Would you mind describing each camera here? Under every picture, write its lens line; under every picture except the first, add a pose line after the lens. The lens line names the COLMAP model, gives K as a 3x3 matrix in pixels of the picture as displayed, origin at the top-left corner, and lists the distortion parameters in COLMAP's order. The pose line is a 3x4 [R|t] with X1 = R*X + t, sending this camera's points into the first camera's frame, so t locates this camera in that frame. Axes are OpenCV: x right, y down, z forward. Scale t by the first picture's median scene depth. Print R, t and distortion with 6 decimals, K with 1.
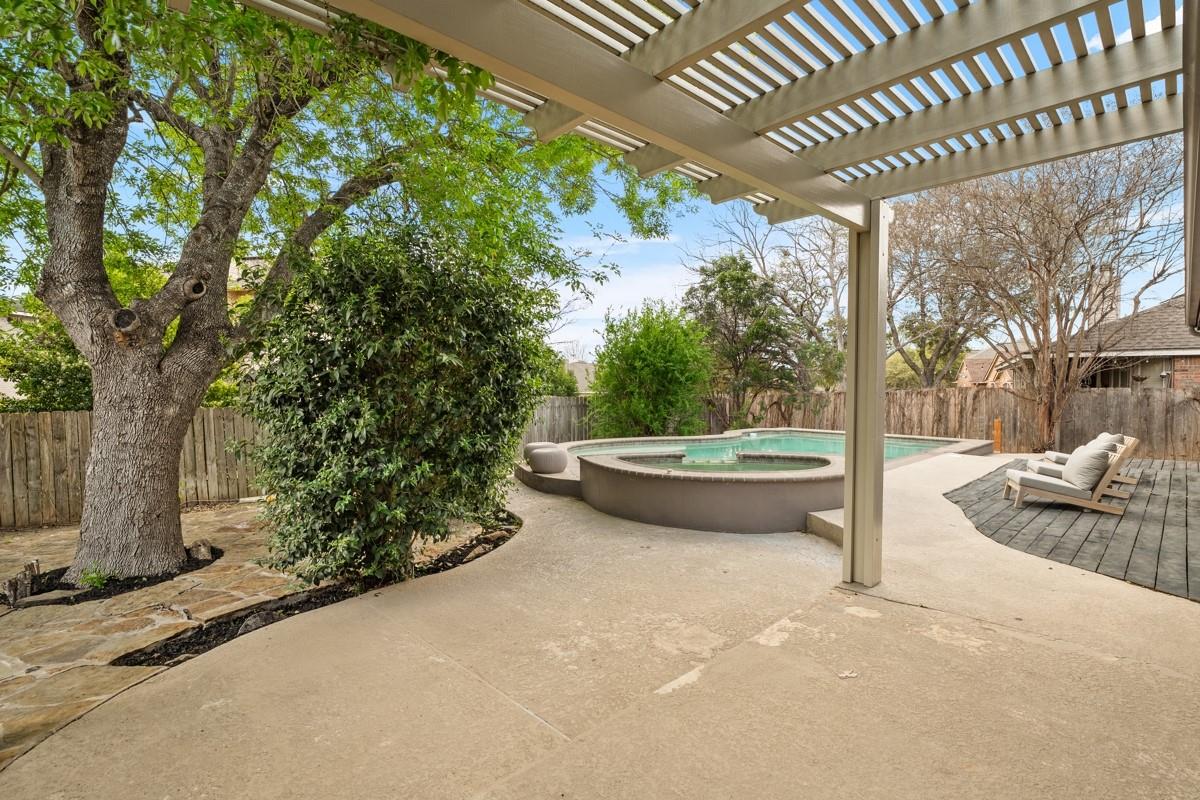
lens RADIAL K [[540.9, 0, 595.0], [0, 540.9, 397.1], [0, 0, 1]] dist [0.001733, 0.000064]
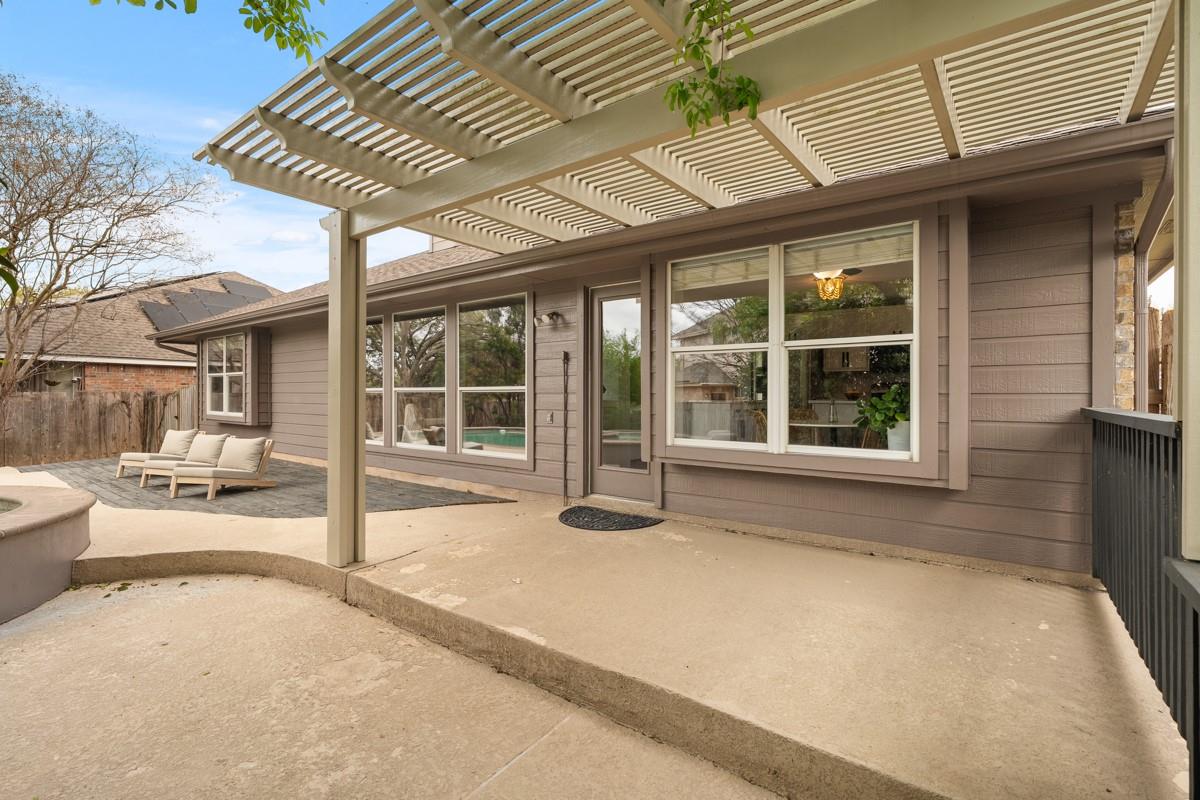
lens RADIAL K [[544.1, 0, 603.2], [0, 544.1, 394.6], [0, 0, 1]] dist [-0.002135, -0.000358]
pose [[-0.168333, -0.001699, 0.985729, -0.185649], [0.021927, 0.999745, 0.005468, 0.004143], [-0.985486, 0.022534, -0.168252, 0.191518]]
